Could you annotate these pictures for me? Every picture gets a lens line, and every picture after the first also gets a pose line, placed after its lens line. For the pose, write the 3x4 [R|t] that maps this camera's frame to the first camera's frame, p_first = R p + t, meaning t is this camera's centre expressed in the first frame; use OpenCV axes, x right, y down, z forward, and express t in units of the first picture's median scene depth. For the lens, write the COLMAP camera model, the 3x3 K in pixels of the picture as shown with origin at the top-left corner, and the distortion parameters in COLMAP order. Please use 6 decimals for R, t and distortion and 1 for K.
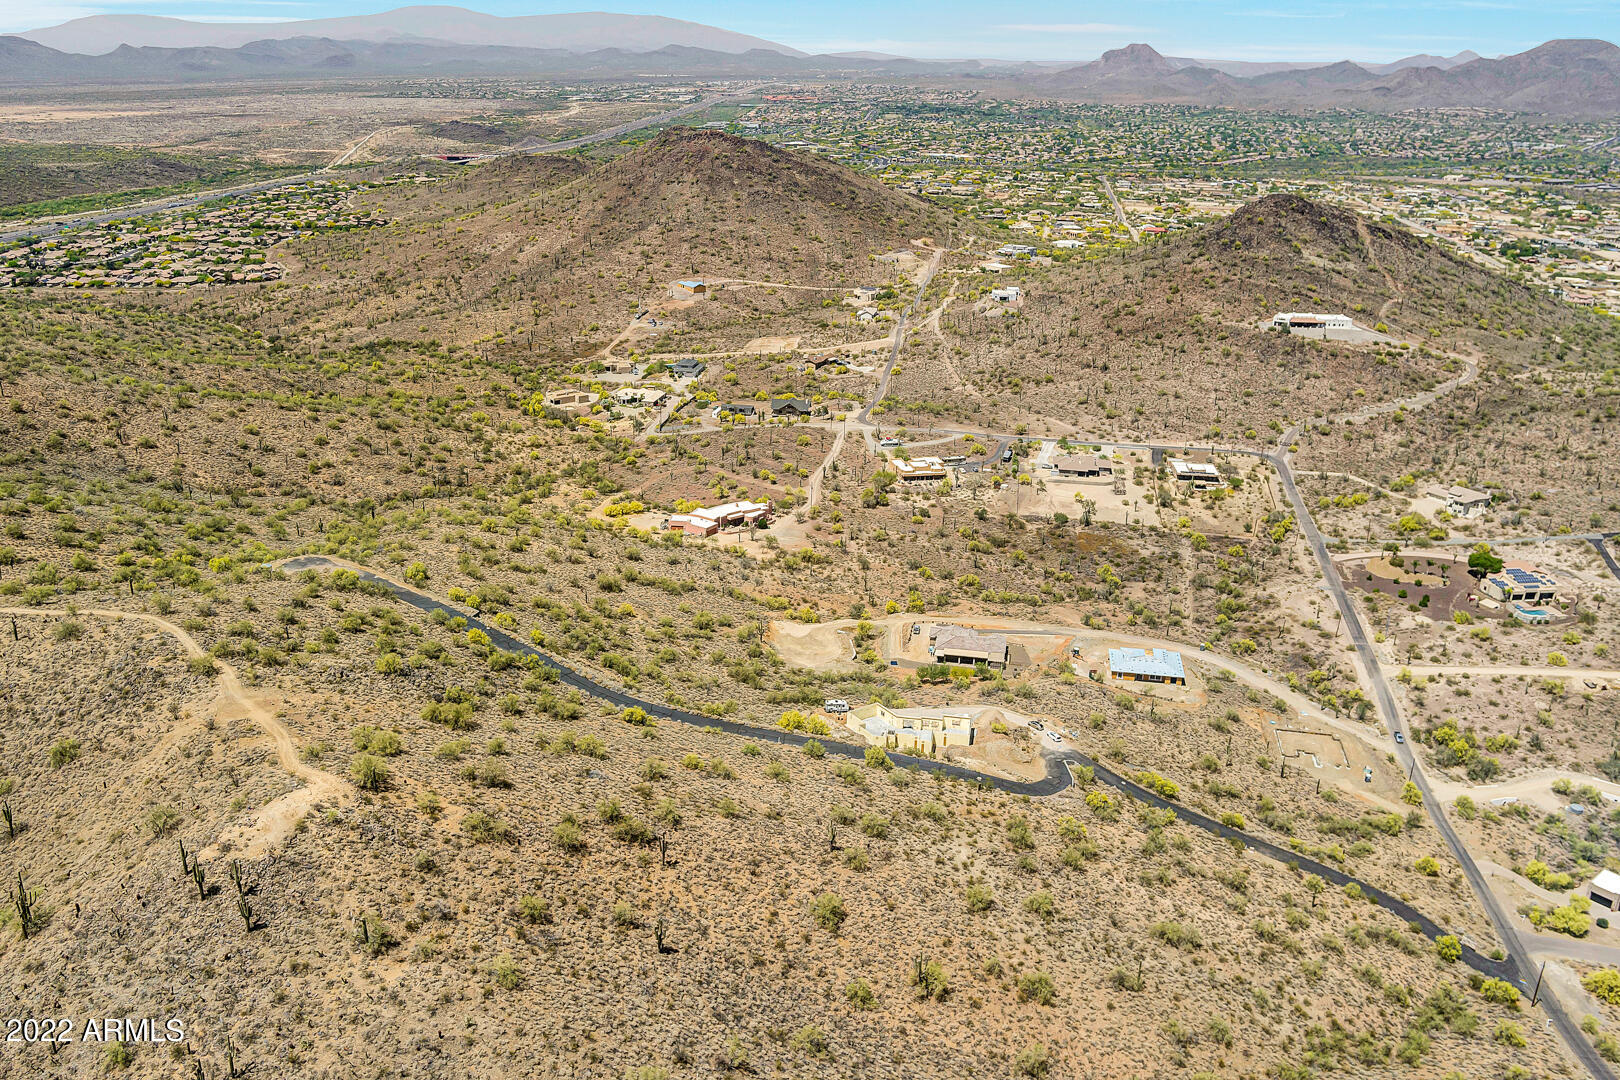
lens RADIAL K [[1321.4, 0, 810.0], [0, 1321.4, 540.0], [0, 0, 1]] dist [-0.069213, 0.015972]
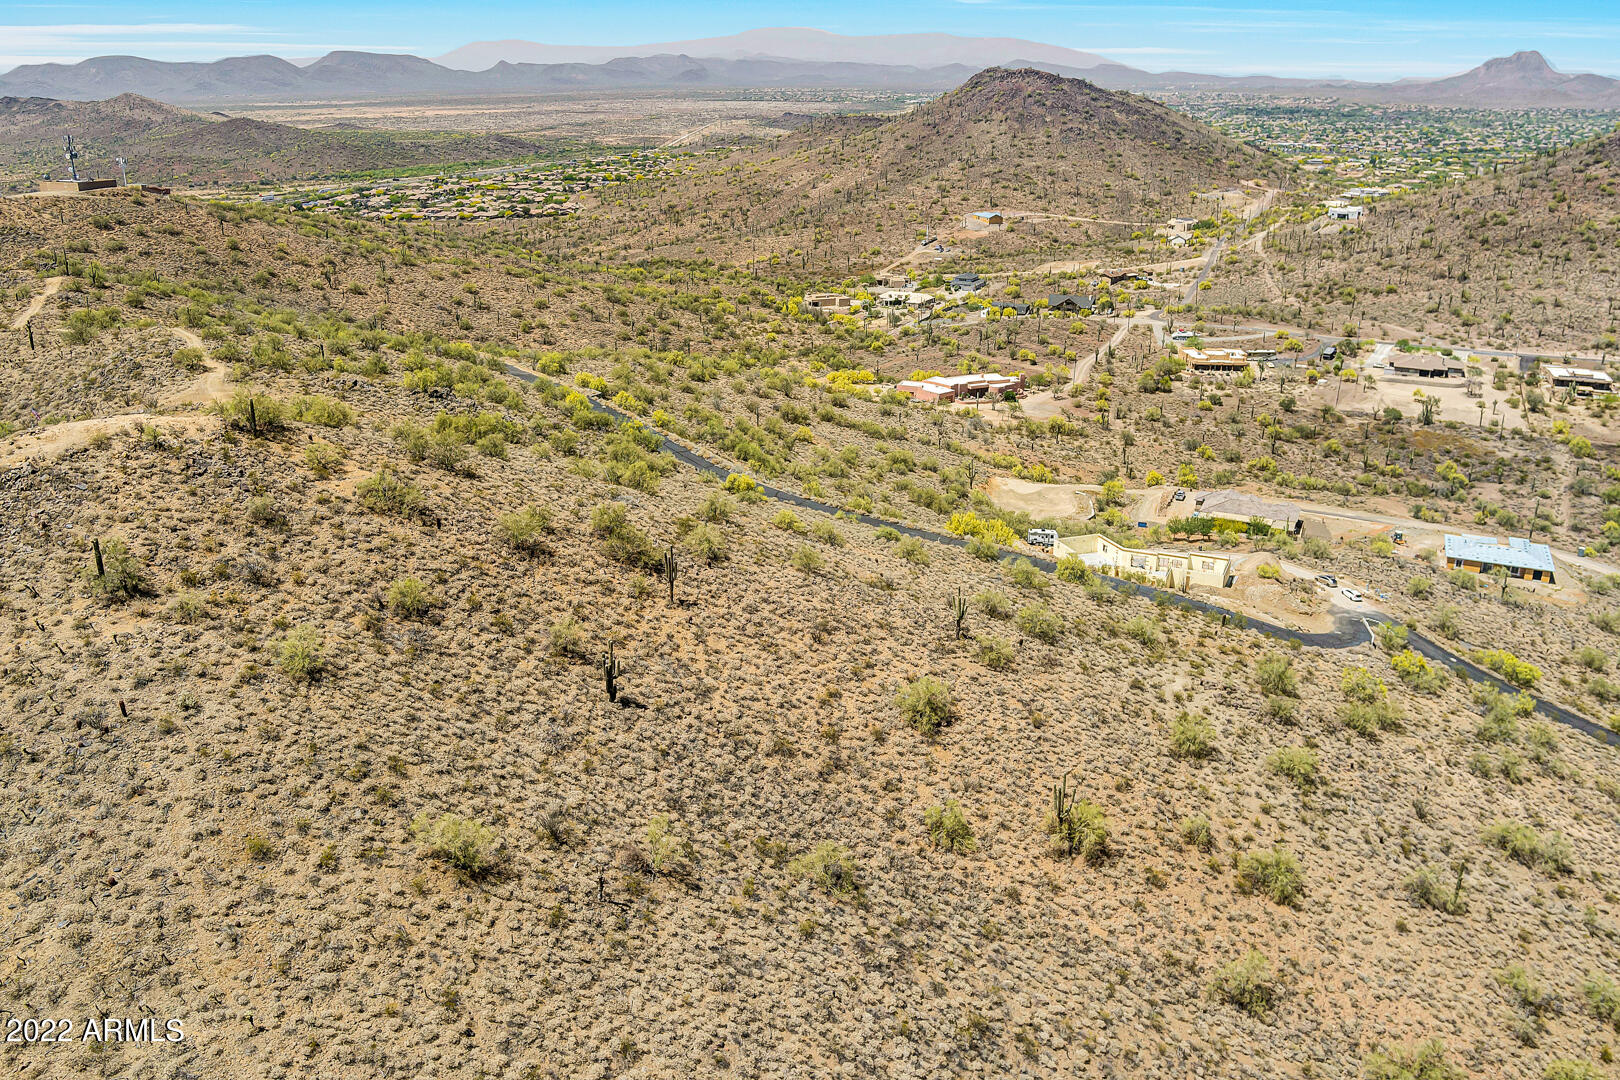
lens RADIAL K [[1321.4, 0, 810.0], [0, 1321.4, 540.0], [0, 0, 1]] dist [-0.069213, 0.015972]
pose [[0.968709, 0.067294, -0.238903, 0.046366], [-0.071929, 0.997352, -0.010727, 0.096121], [0.237549, 0.027575, 0.970984, 0.170903]]
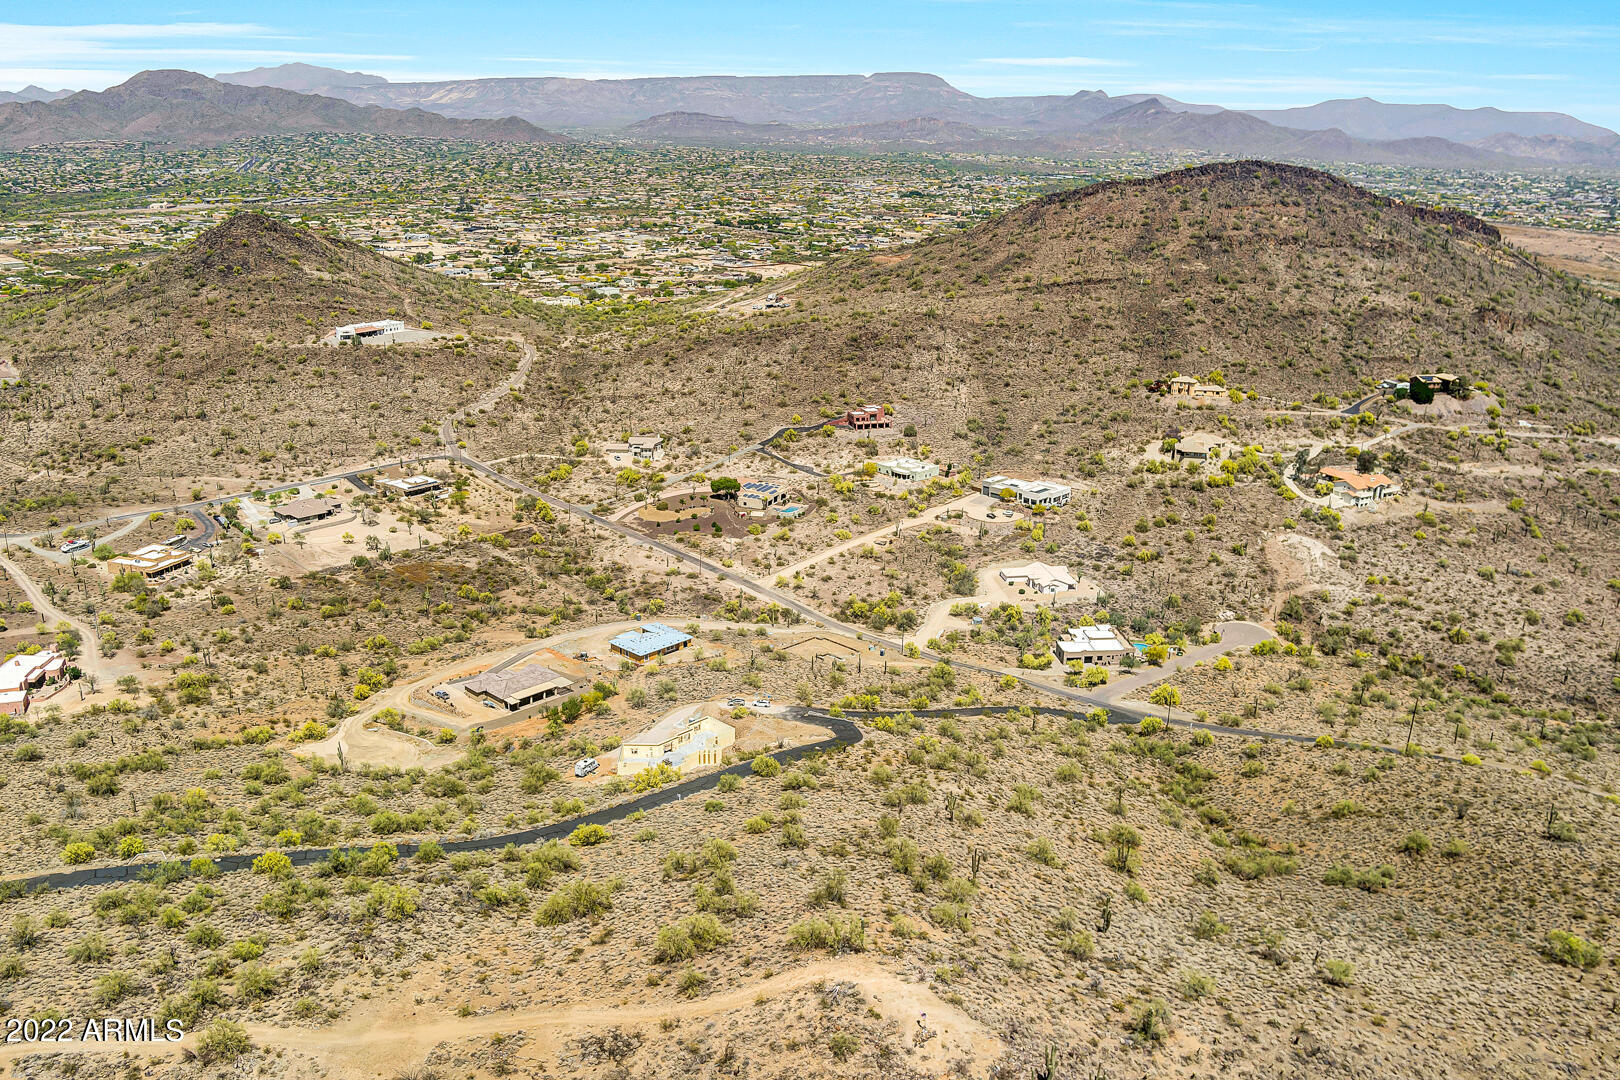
lens RADIAL K [[1321.4, 0, 810.0], [0, 1321.4, 540.0], [0, 0, 1]] dist [-0.069213, 0.015972]
pose [[0.559542, -0.266231, 0.784878, -0.360612], [0.285288, 0.951001, 0.119196, -0.052186], [-0.778154, 0.157221, 0.608077, 0.210634]]
